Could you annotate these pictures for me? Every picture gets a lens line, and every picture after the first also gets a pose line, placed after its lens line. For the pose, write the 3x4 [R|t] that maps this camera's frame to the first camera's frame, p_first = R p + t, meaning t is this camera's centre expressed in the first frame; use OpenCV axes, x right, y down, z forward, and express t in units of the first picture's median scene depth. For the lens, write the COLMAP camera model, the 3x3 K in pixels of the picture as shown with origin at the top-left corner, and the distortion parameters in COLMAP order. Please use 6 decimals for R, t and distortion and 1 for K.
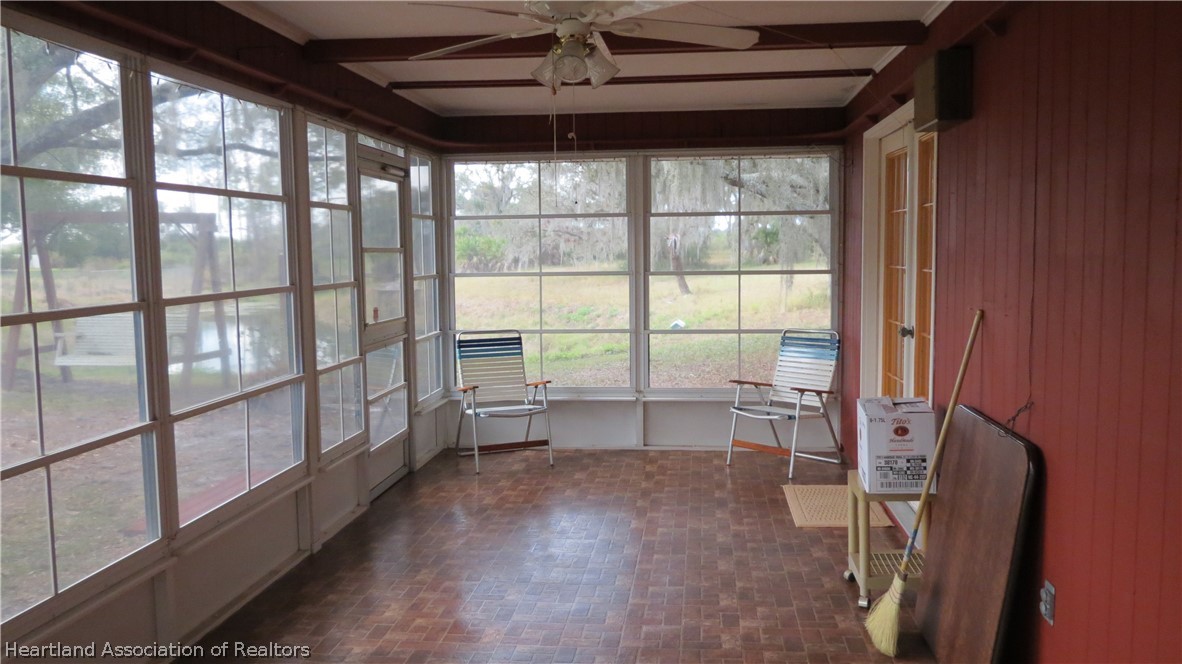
lens RADIAL K [[973.8, 0, 589.4], [0, 973.8, 334.9], [0, 0, 1]] dist [-0.041997, 0.001252]
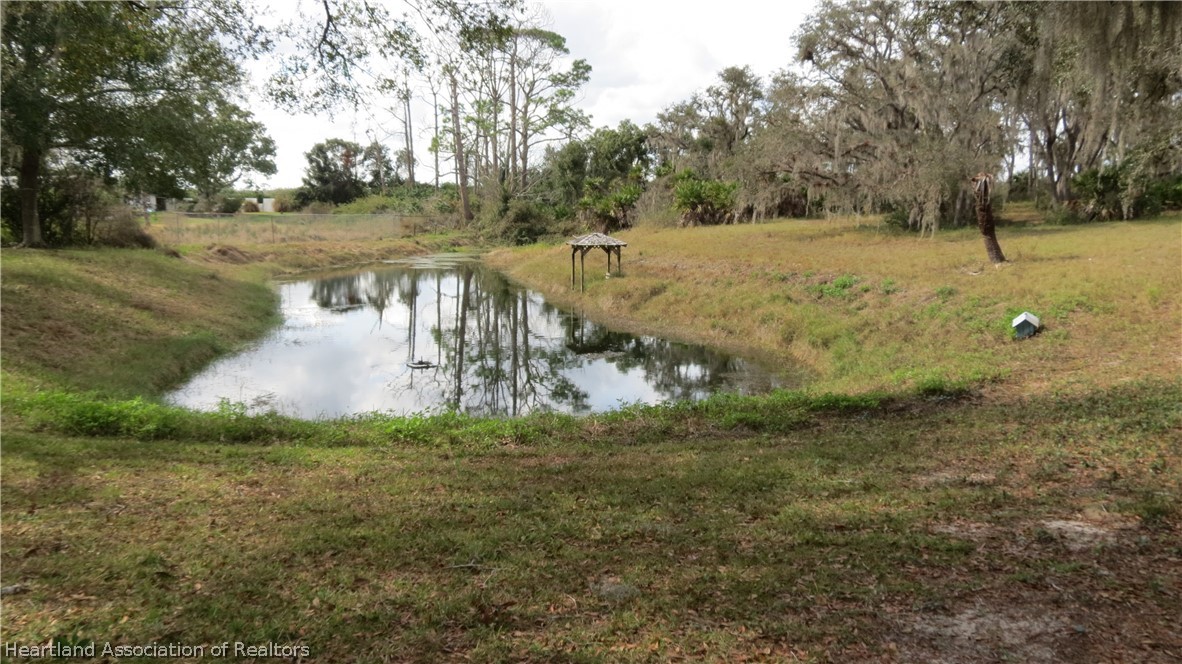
lens RADIAL K [[973.8, 0, 589.4], [0, 973.8, 334.9], [0, 0, 1]] dist [-0.041997, 0.001252]
pose [[0.972328, 0.042623, -0.229700, -0.015006], [-0.031157, 0.998092, 0.053314, -0.012449], [0.231534, -0.044682, 0.971800, 0.186415]]
